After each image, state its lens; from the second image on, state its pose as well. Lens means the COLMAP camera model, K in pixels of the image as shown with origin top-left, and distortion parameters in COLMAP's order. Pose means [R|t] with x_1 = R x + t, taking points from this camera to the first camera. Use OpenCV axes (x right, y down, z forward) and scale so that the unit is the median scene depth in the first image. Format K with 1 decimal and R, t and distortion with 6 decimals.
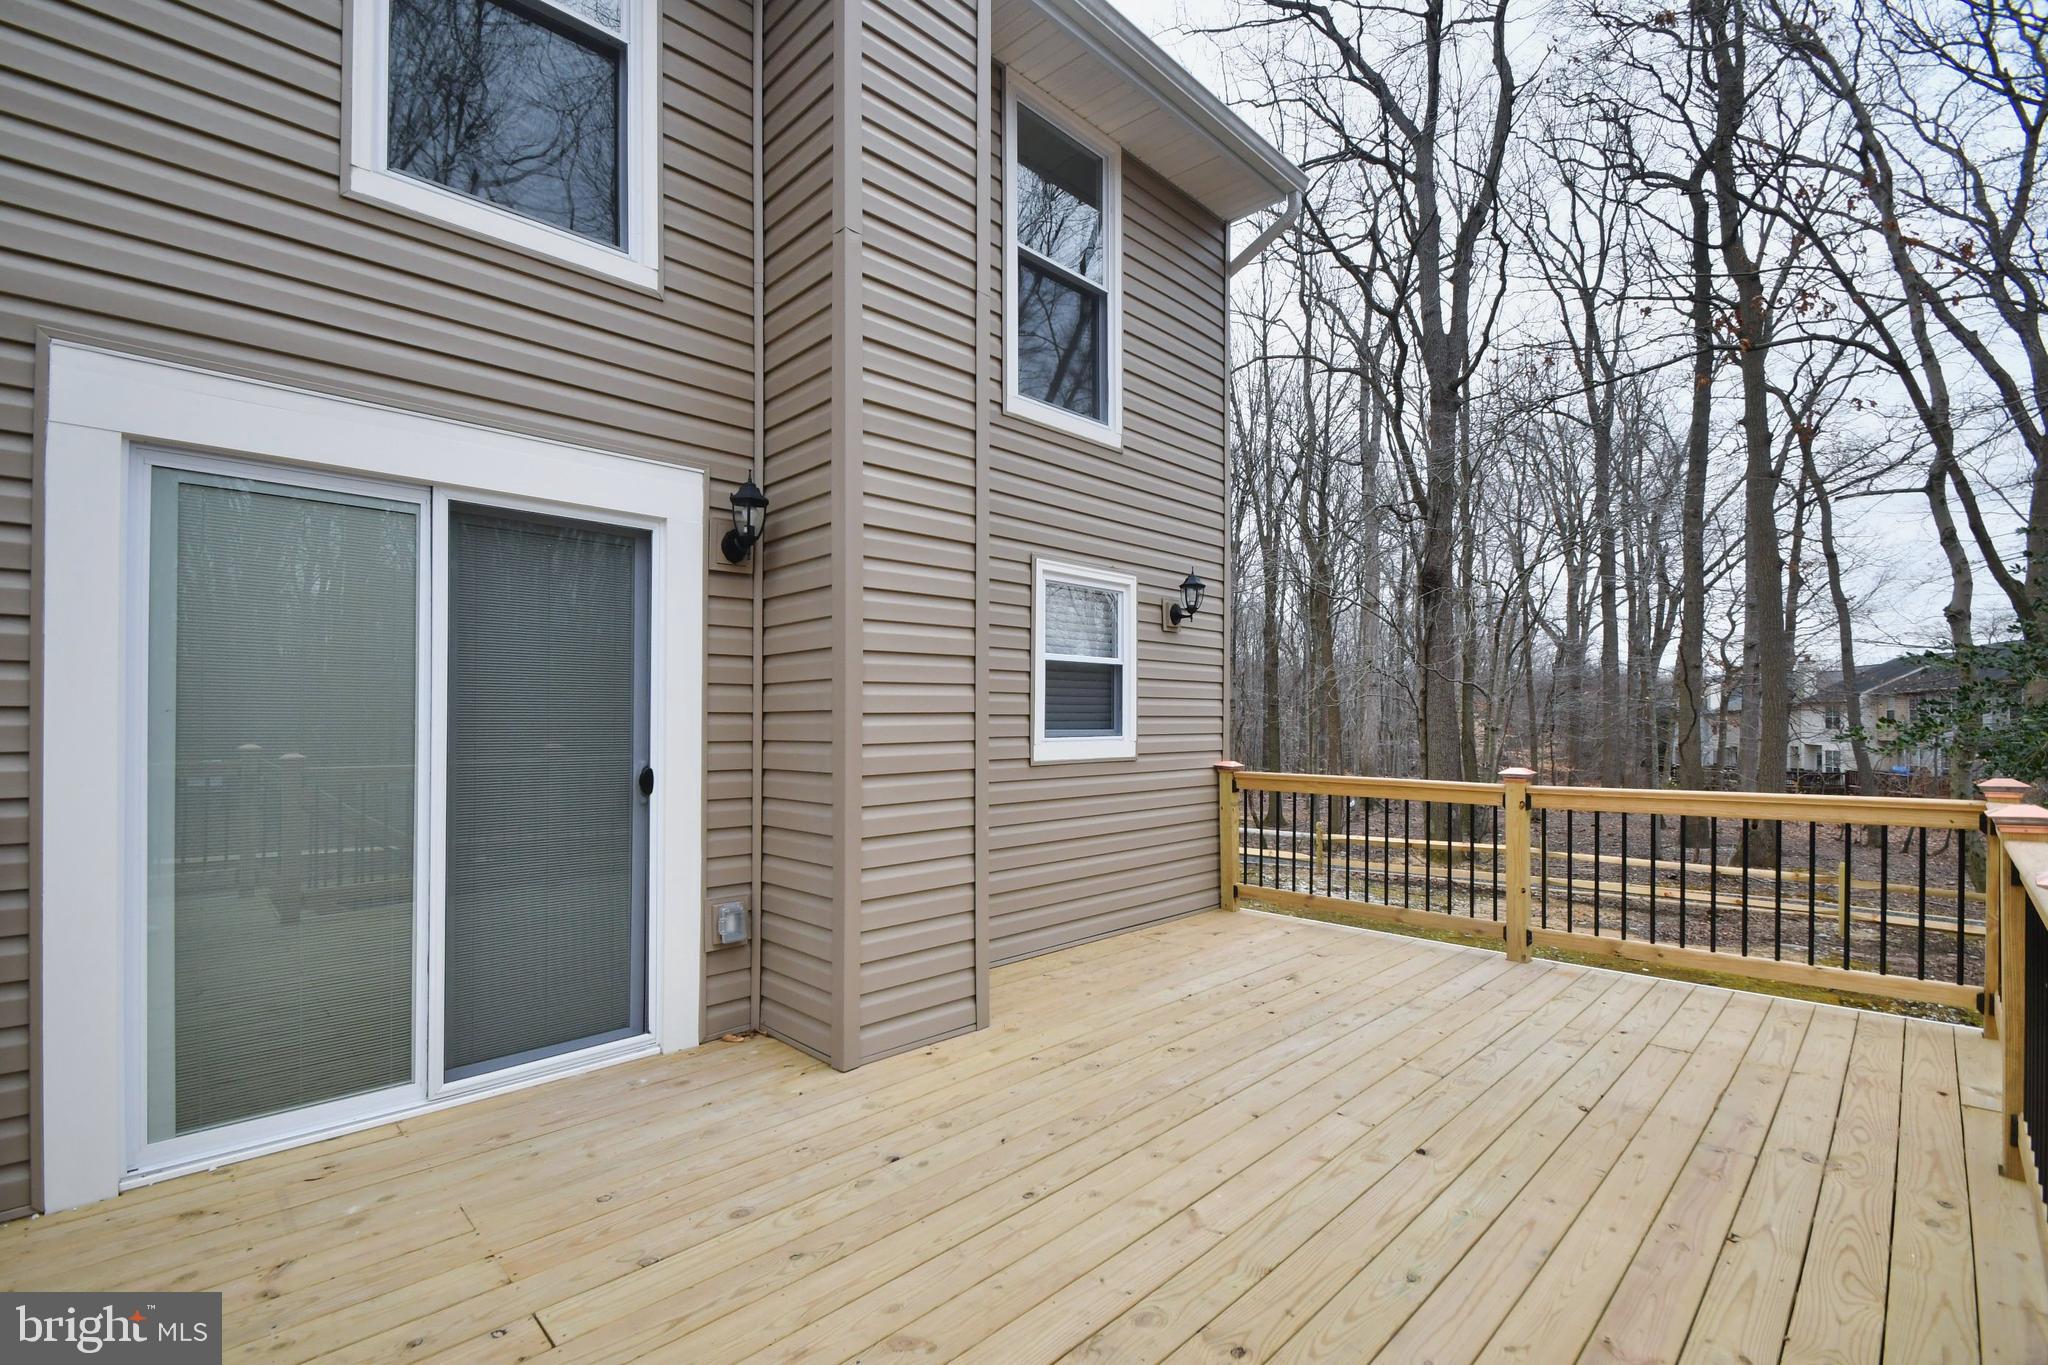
lens RADIAL K [[882.3, 0, 1005.5], [0, 882.3, 713.4], [0, 0, 1]] dist [0.000412, -0.000669]
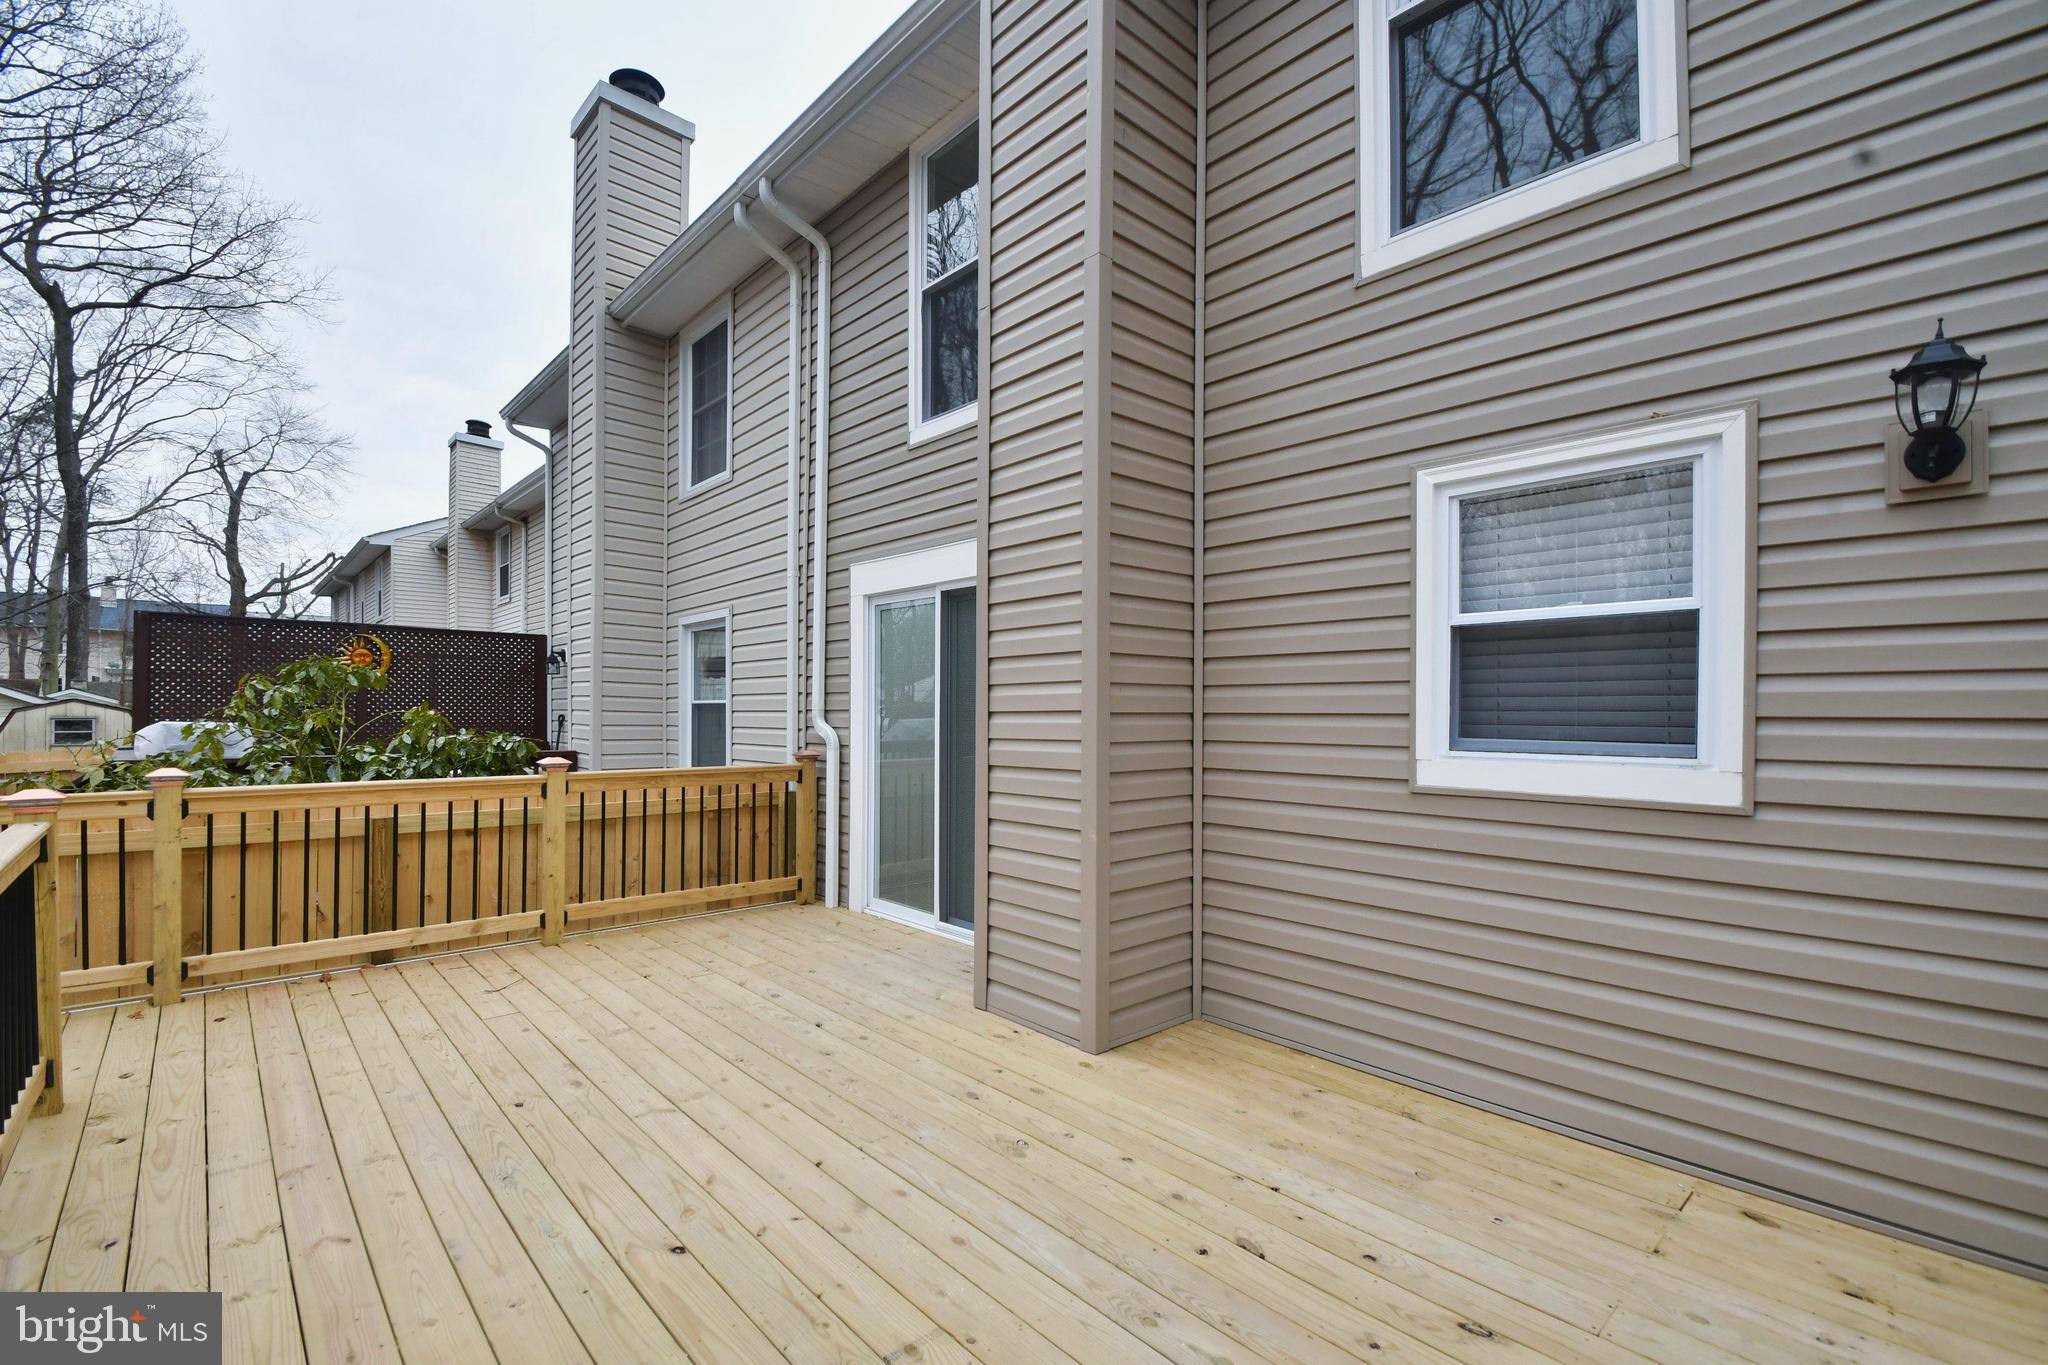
lens RADIAL K [[903.1, 0, 1014.3], [0, 903.1, 707.1], [0, 0, 1]] dist [0.003064, -0.000055]
pose [[-0.026458, -0.004016, -0.999642, 1.073843], [0.000749, 0.999992, -0.004037, -0.000992], [0.999650, -0.000856, -0.026455, 1.100630]]
